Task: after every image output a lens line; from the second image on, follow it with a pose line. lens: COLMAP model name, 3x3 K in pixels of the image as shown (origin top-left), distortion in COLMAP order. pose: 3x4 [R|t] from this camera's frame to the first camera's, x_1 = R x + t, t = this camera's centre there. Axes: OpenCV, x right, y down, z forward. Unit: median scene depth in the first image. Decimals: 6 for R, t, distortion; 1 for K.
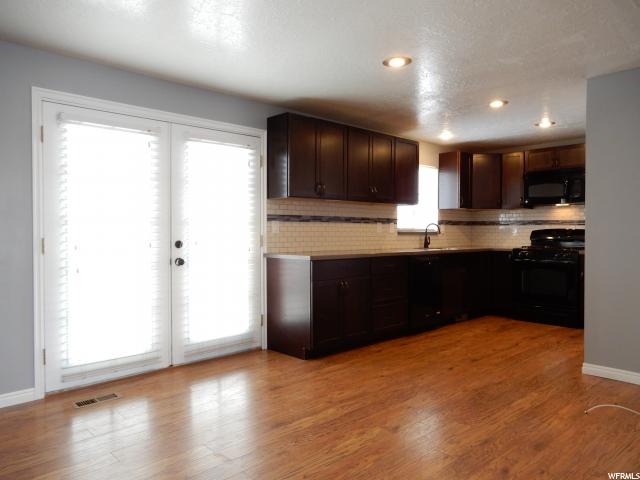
lens RADIAL K [[464.9, 0, 322.4], [0, 464.9, 238.0], [0, 0, 1]] dist [0.015110, 0.002954]
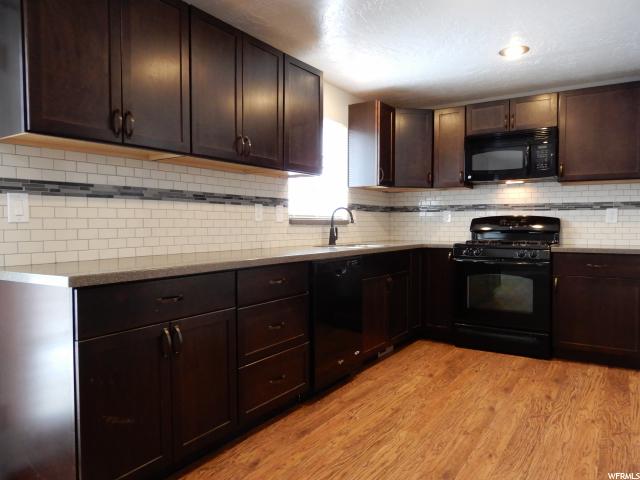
lens RADIAL K [[464.9, 0, 322.4], [0, 464.9, 238.0], [0, 0, 1]] dist [0.015110, 0.002954]
pose [[0.972622, -0.011306, 0.232119, 0.059097], [0.007981, 0.999852, 0.015258, 0.001488], [-0.232257, -0.012988, 0.972568, 0.377282]]
